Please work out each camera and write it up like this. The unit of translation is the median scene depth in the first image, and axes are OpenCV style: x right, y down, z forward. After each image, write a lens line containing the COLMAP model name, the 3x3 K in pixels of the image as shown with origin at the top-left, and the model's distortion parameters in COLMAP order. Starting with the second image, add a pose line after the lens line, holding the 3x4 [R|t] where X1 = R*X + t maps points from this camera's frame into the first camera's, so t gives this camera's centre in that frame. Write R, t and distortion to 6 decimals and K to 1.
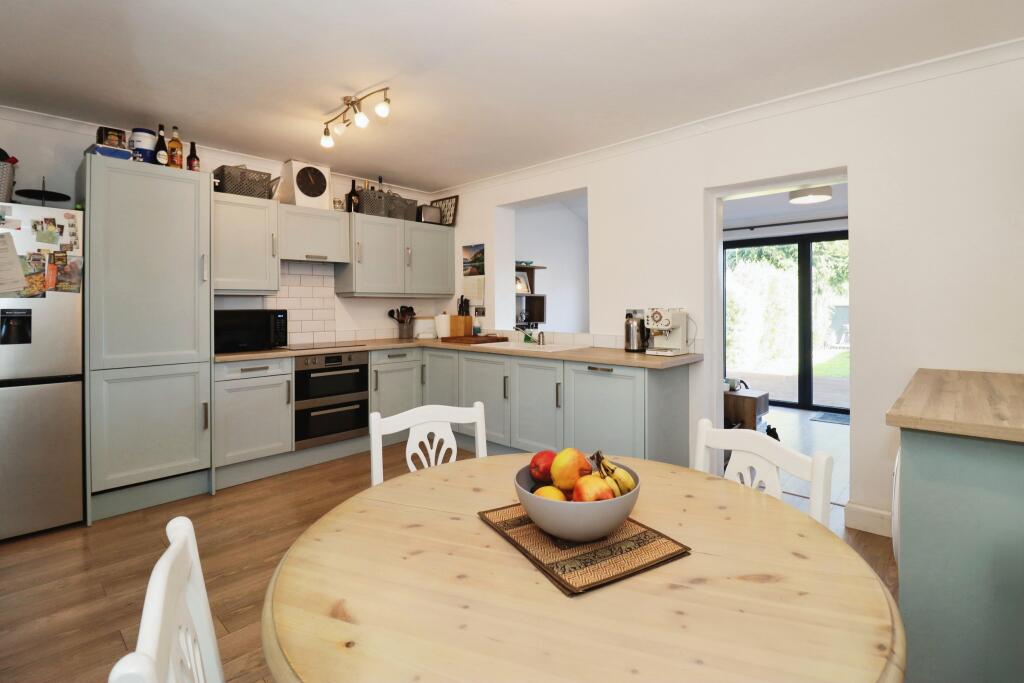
lens RADIAL K [[468.8, 0, 518.6], [0, 468.8, 313.8], [0, 0, 1]] dist [0.001484, 0.000162]
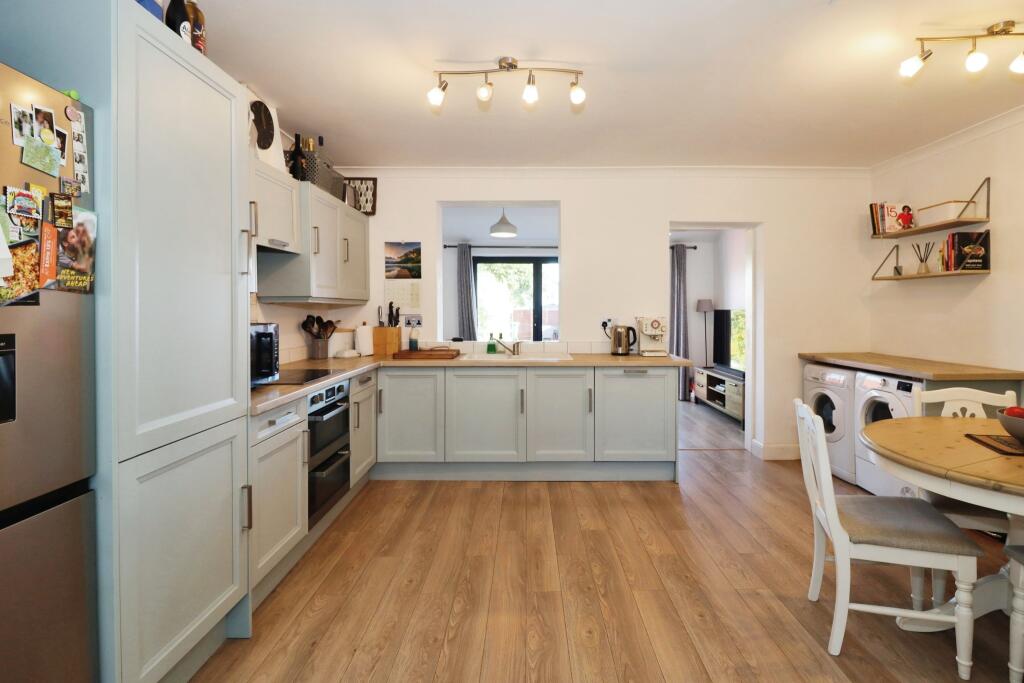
lens RADIAL K [[484.5, 0, 512.0], [0, 484.5, 341.5], [0, 0, 1]] dist [-0.002565, -0.000658]
pose [[0.732662, -0.041726, 0.679312, -0.684761], [0.009764, 0.998661, 0.050811, -0.014150], [-0.680522, -0.030594, 0.732089, 0.283749]]
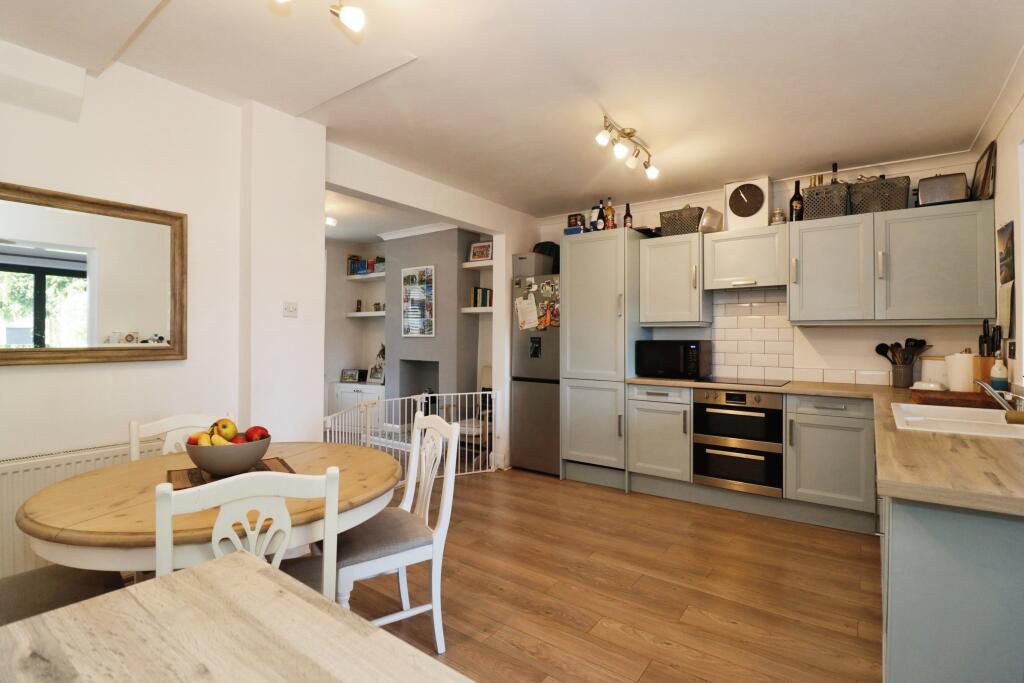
lens RADIAL K [[484.5, 0, 512.0], [0, 484.5, 341.5], [0, 0, 1]] dist [-0.002565, -0.000658]
pose [[0.138020, 0.015242, -0.990312, 0.449121], [-0.023295, 0.999655, 0.012139, -0.009463], [0.990155, 0.021393, 0.138328, 0.446483]]
